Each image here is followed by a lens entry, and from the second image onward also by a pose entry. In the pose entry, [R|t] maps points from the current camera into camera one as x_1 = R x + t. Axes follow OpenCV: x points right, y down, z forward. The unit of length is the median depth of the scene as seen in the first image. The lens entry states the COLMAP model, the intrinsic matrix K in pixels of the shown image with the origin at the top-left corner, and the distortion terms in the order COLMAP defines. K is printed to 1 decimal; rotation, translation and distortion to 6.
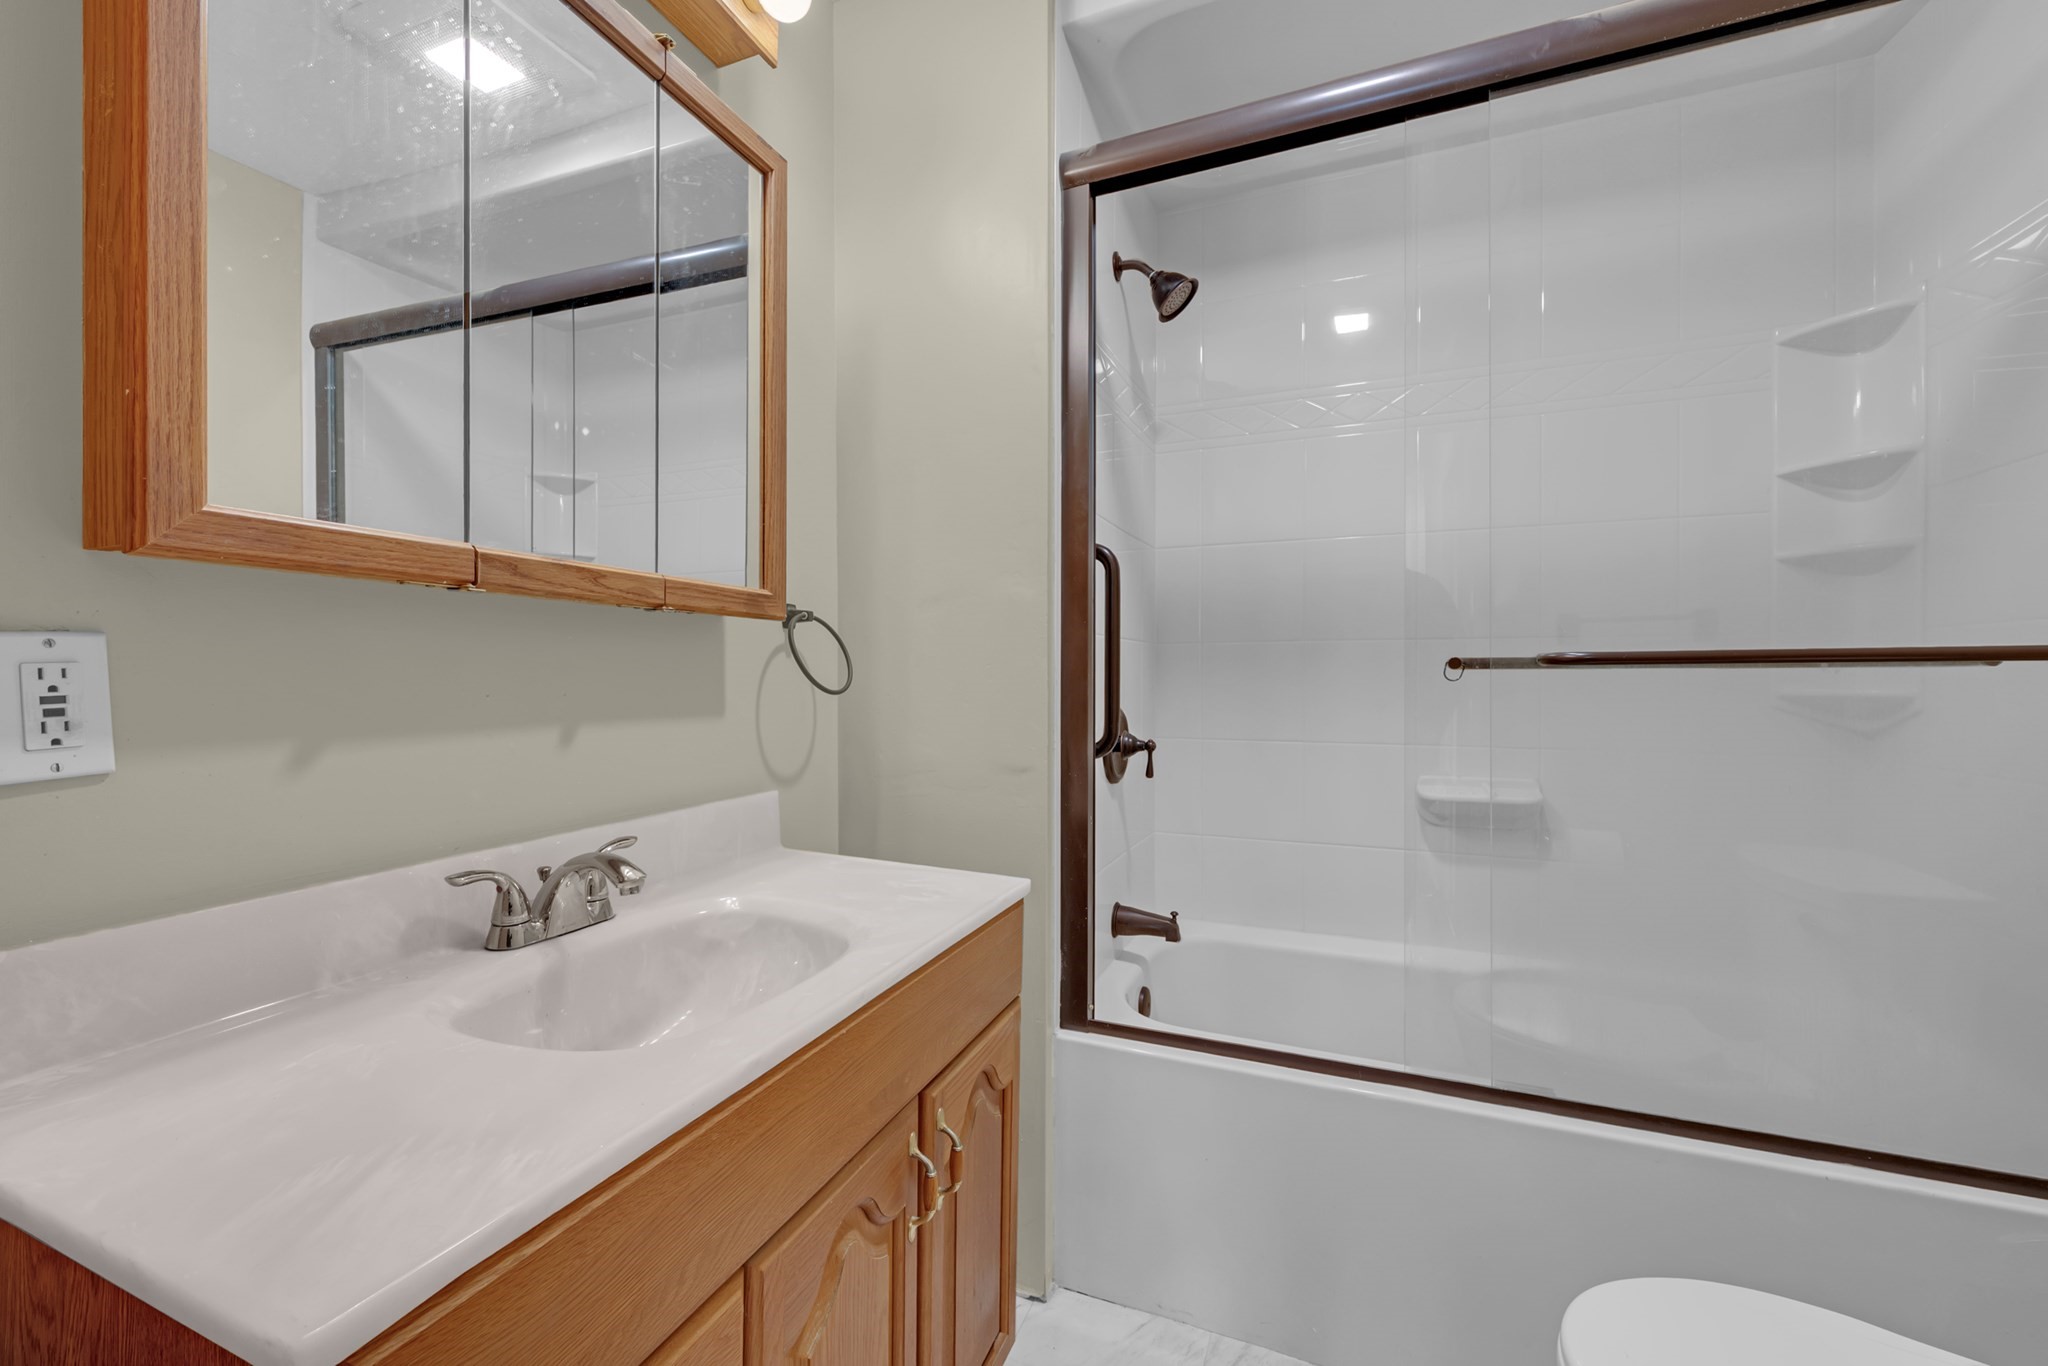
lens RADIAL K [[849.6, 0, 1008.0], [0, 849.6, 677.3], [0, 0, 1]] dist [-0.001014, 0.000163]
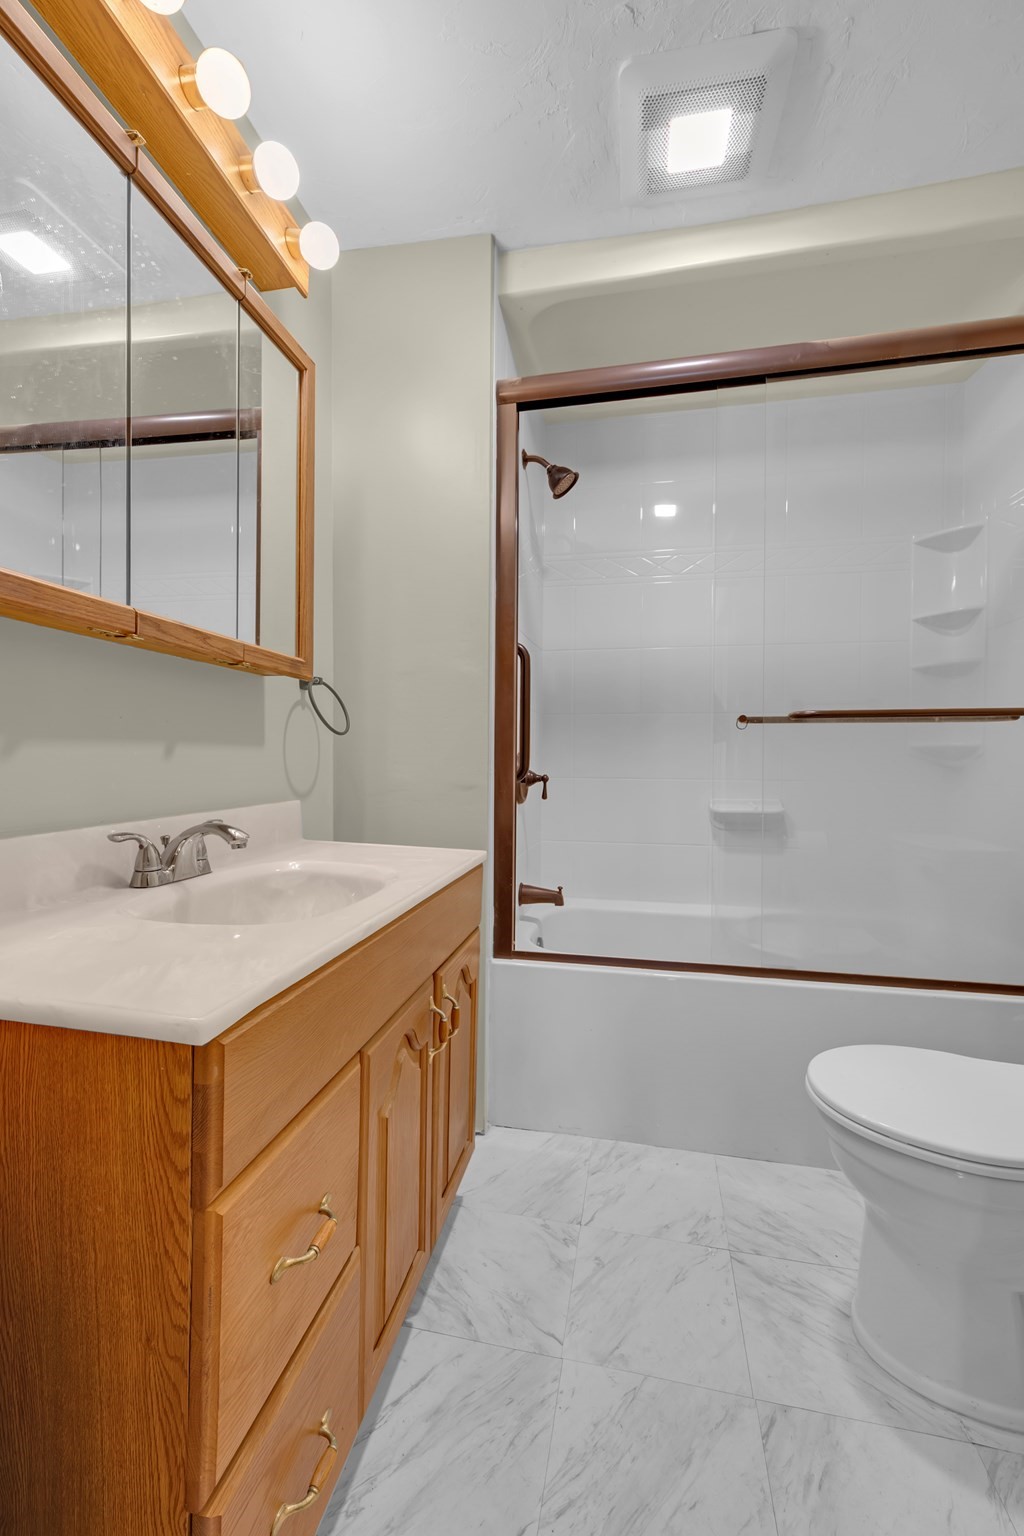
lens RADIAL K [[637.2, 0, 501.2], [0, 637.2, 755.9], [0, 0, 1]] dist [-0.001014, 0.000163]
pose [[0.984981, 0.019999, 0.171500, -0.139467], [-0.018918, 0.999790, -0.007935, 0.069373], [-0.171623, 0.004571, 0.985152, -0.134685]]
